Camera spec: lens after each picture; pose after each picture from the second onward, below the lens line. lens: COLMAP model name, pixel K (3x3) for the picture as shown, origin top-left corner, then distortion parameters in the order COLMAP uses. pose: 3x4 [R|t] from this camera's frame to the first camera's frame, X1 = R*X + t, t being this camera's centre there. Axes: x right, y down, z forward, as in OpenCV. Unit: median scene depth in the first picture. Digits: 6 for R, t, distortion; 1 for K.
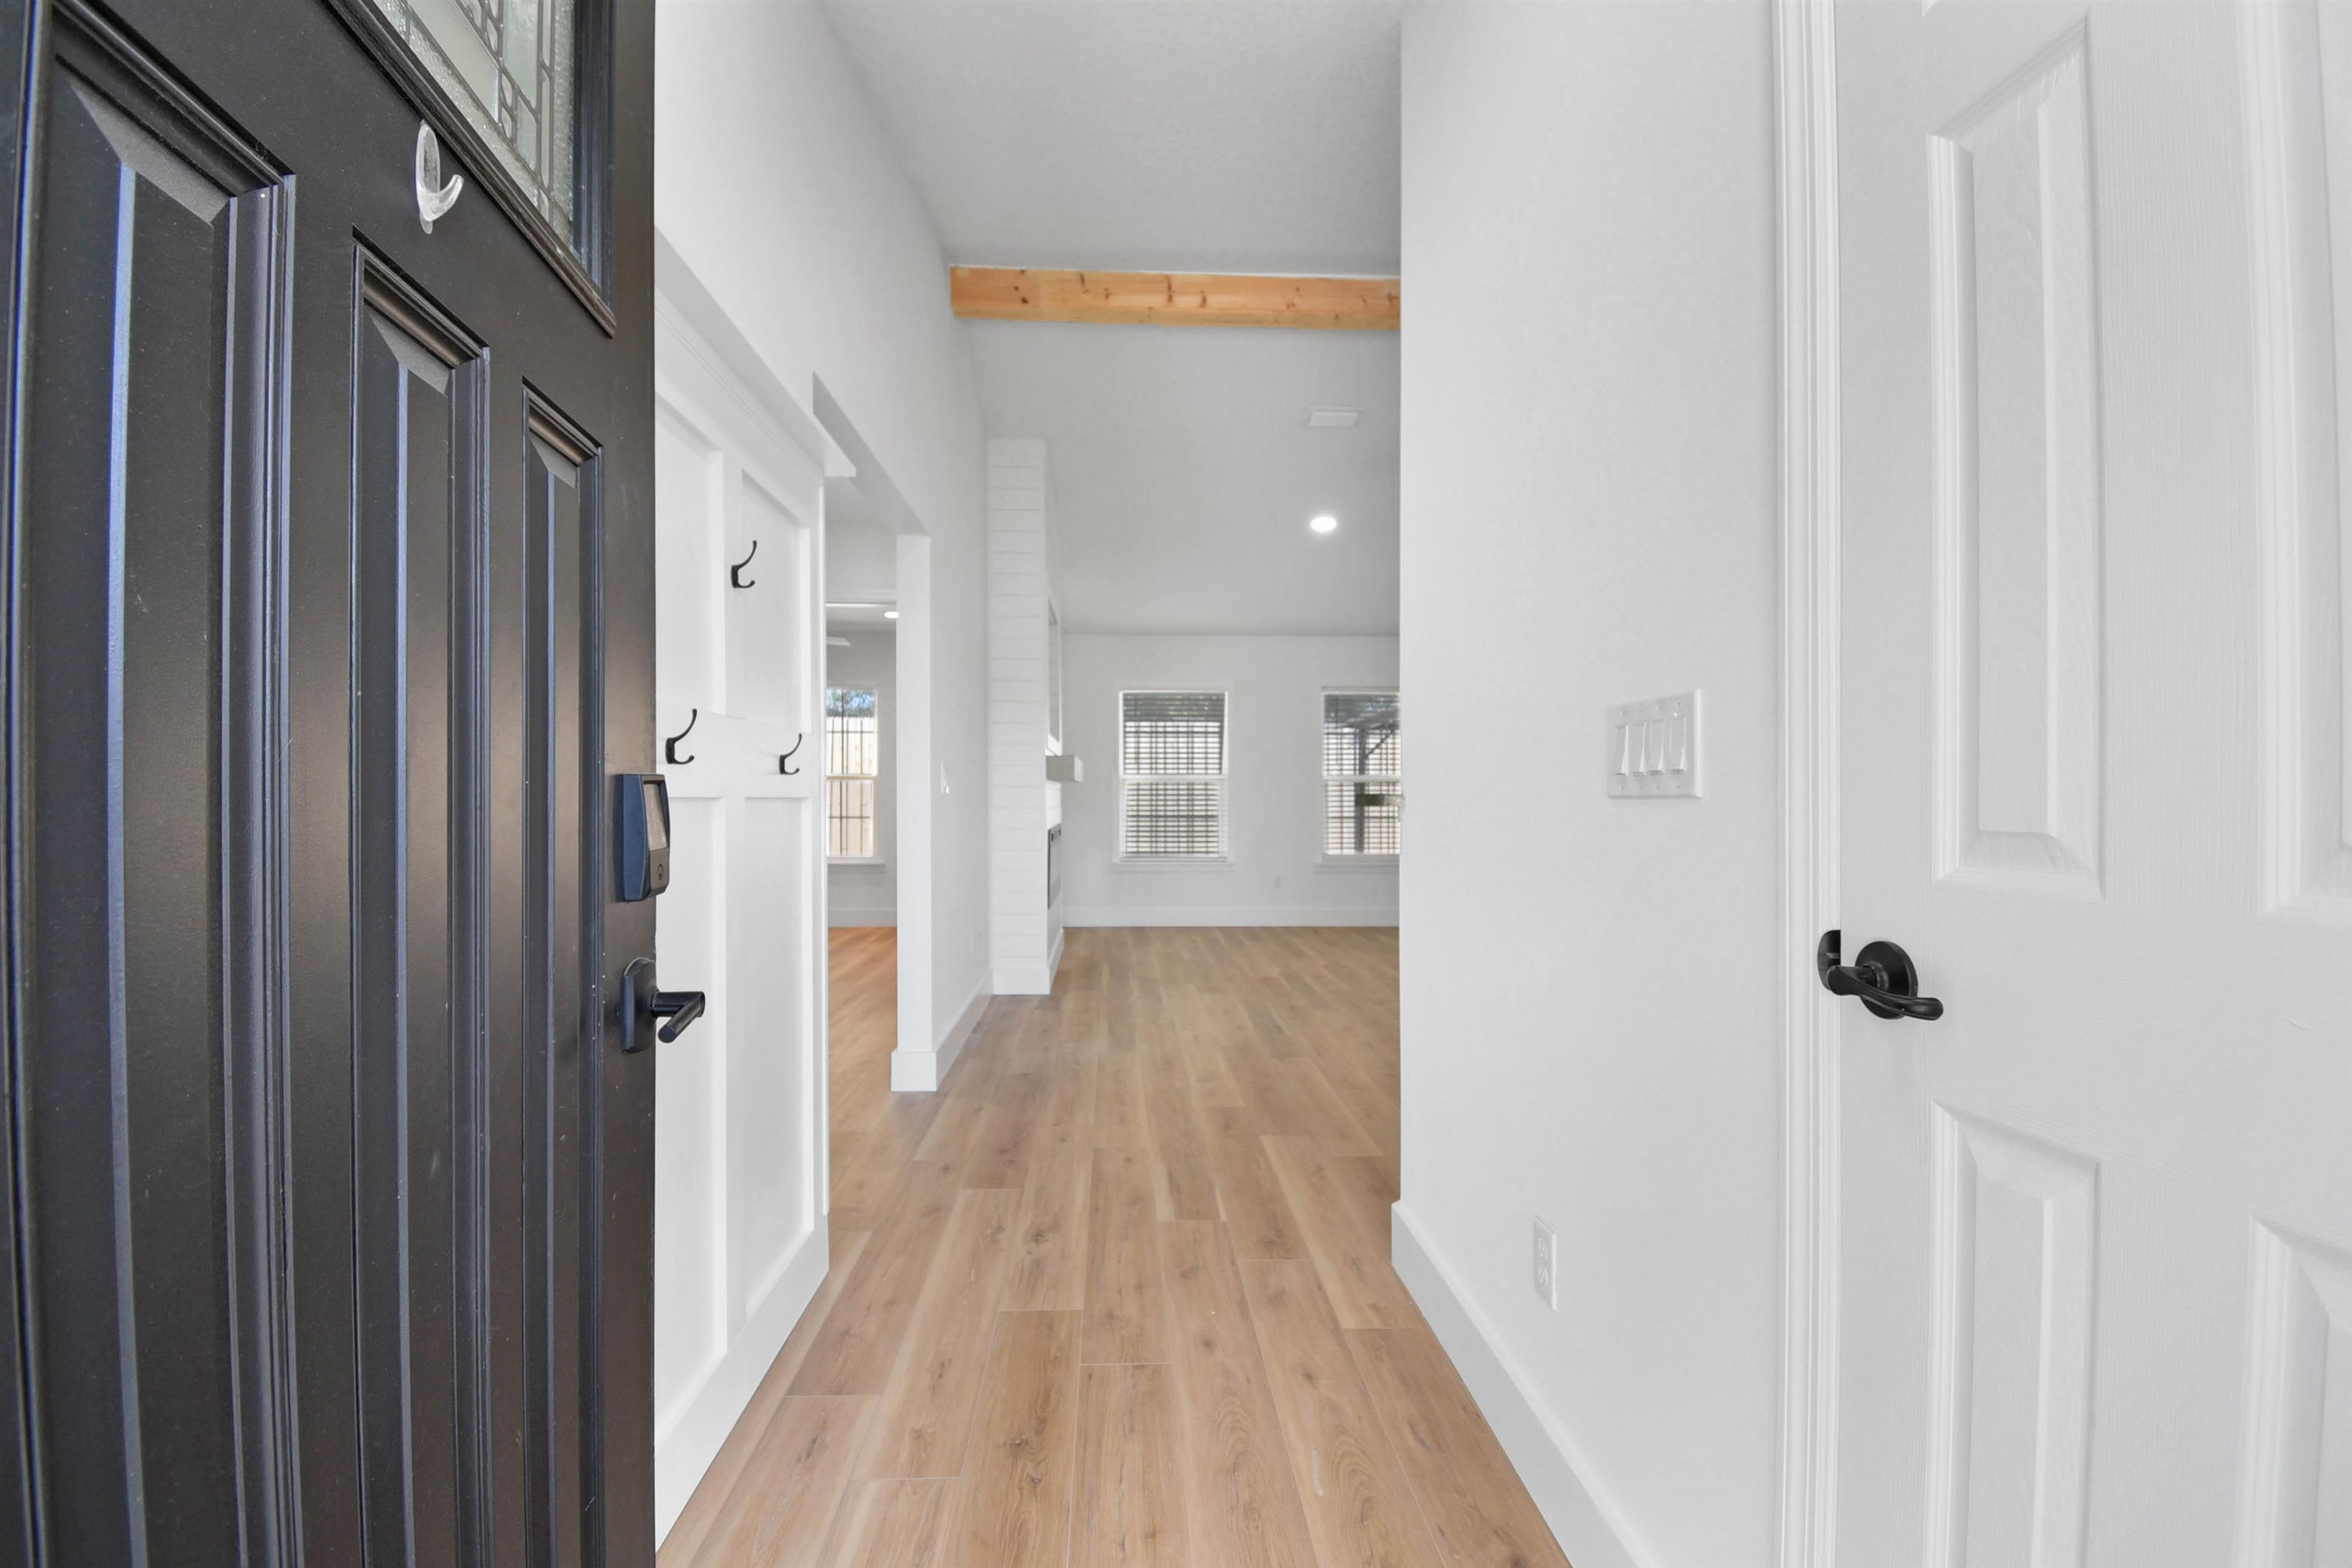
lens RADIAL K [[1017.6, 0, 1178.9], [0, 1017.6, 793.5], [0, 0, 1]] dist [0.020802, -0.000107]
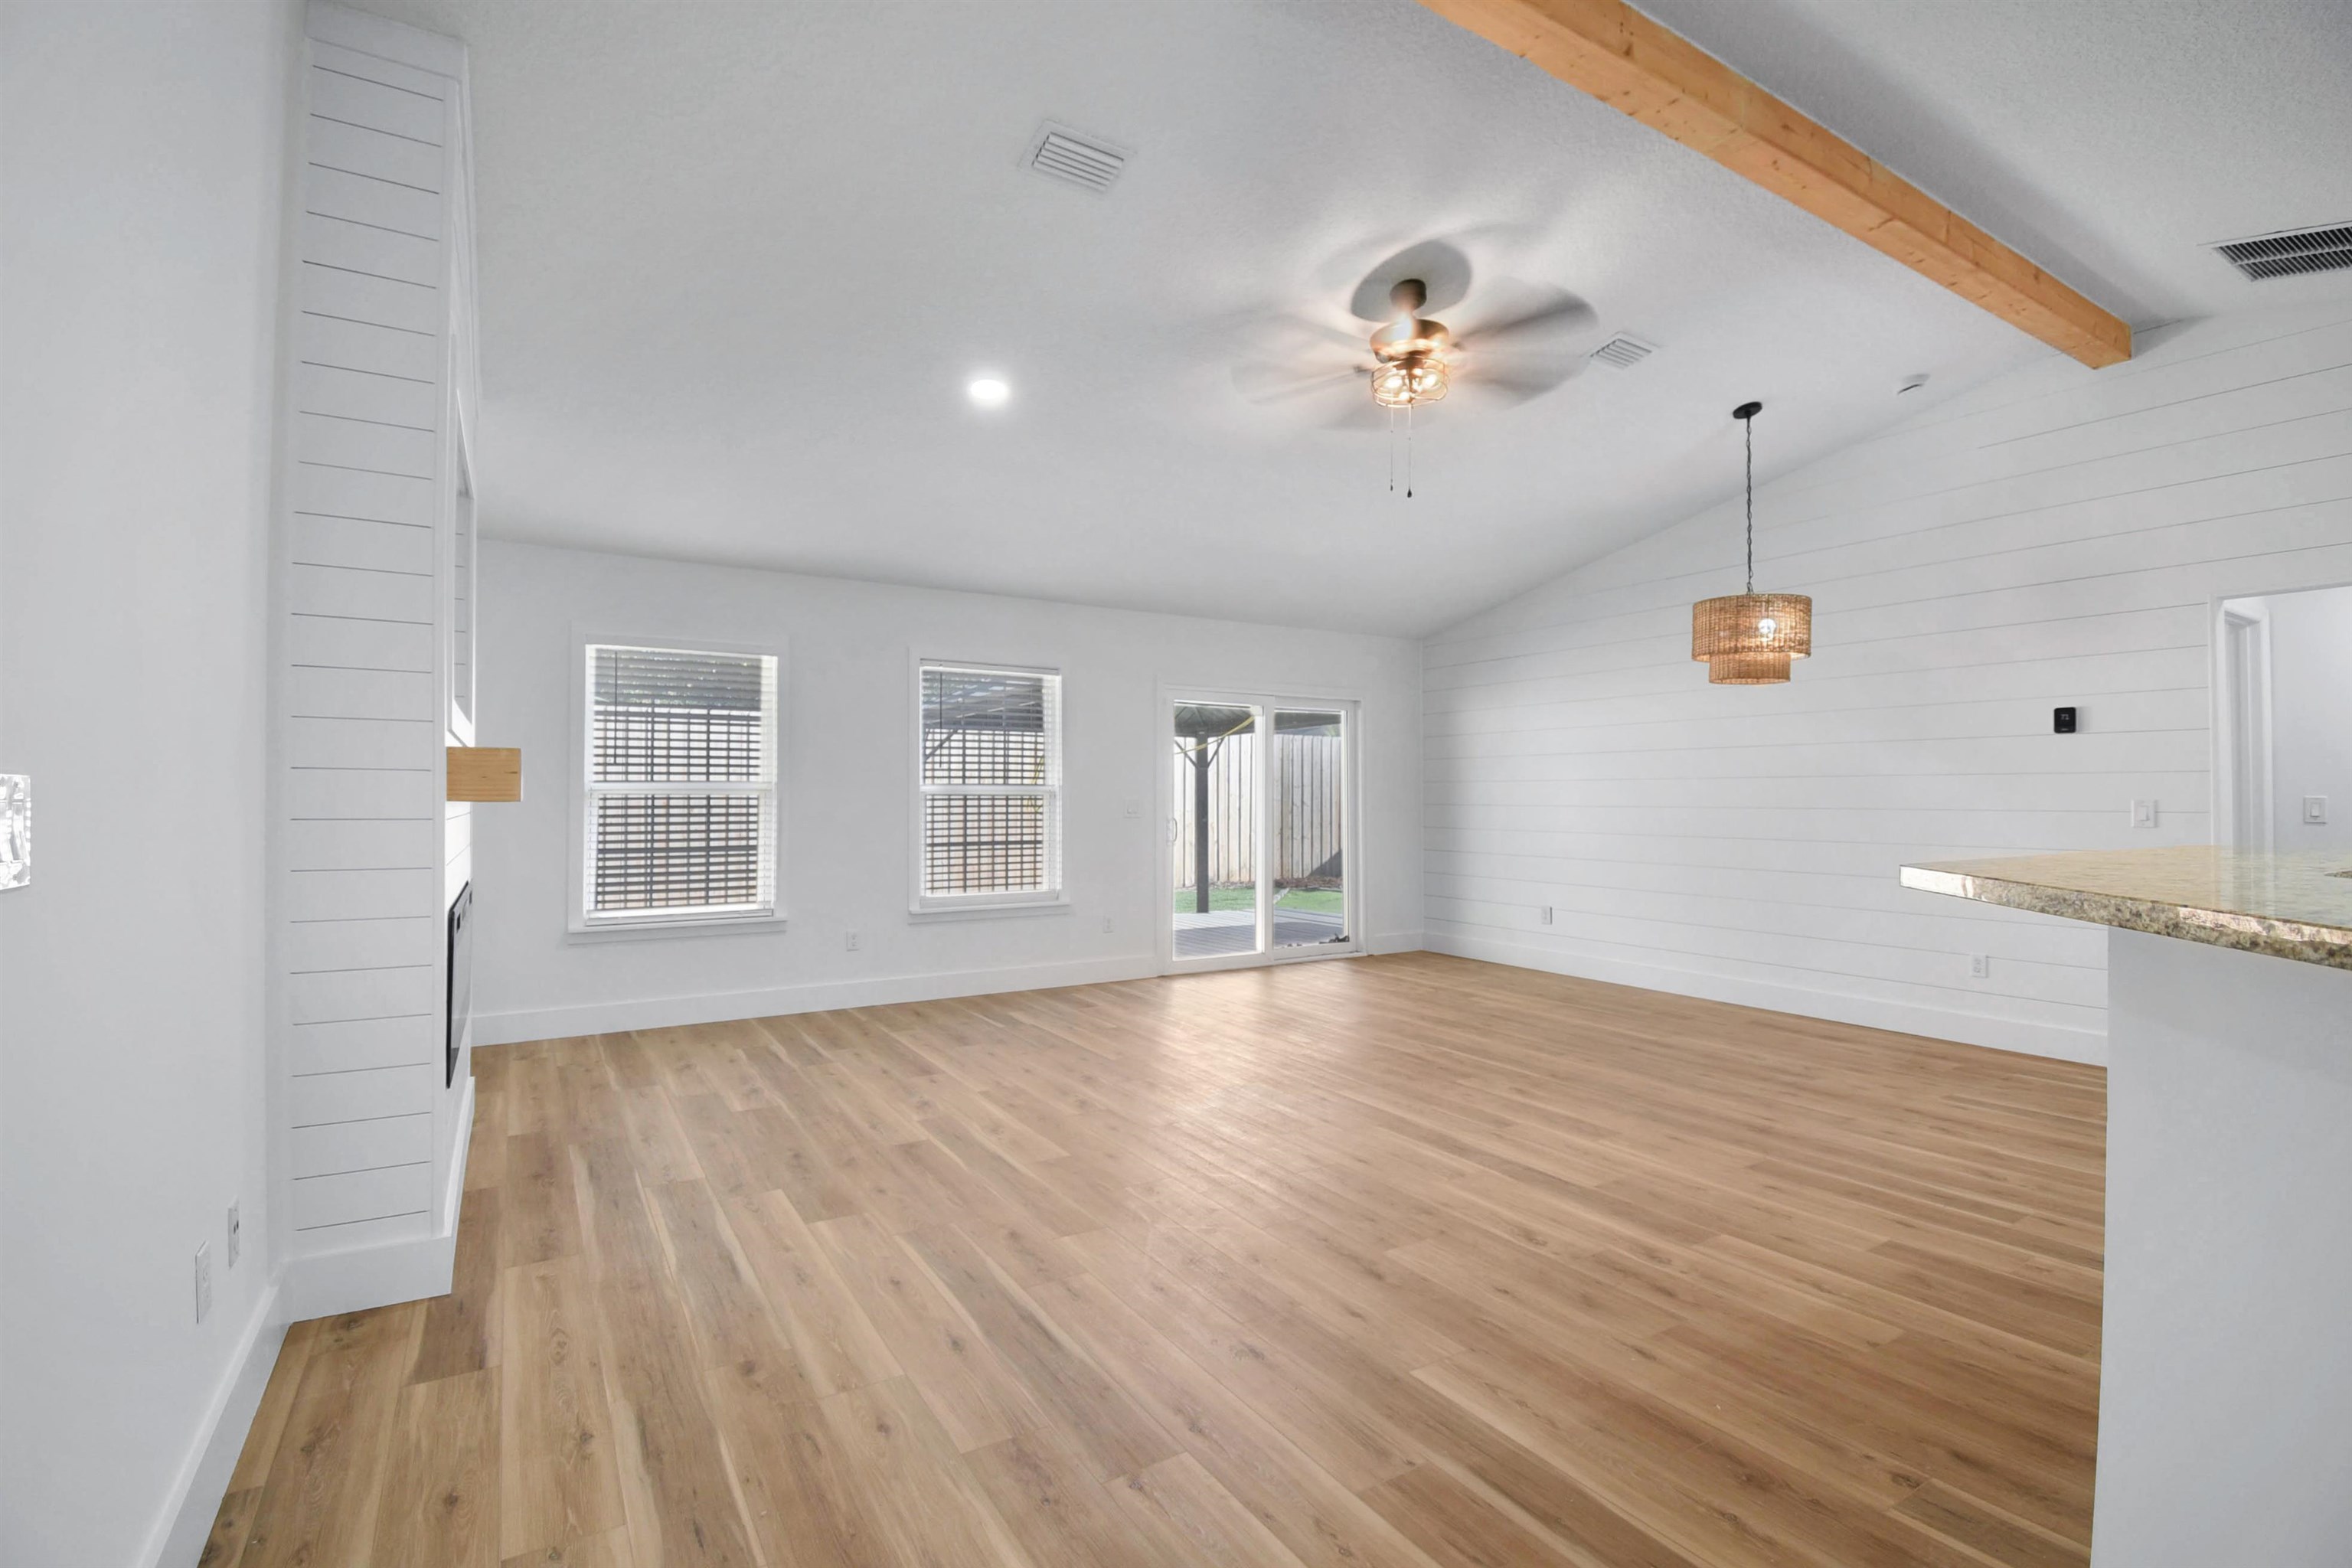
lens RADIAL K [[1022.2, 0, 1182.5], [0, 1022.2, 772.0], [0, 0, 1]] dist [0.009829, -0.017919]
pose [[0.873073, 0.011813, 0.487446, -0.055969], [-0.000903, 0.999744, -0.022611, -0.013670], [-0.487588, 0.019301, 0.872861, 0.376939]]
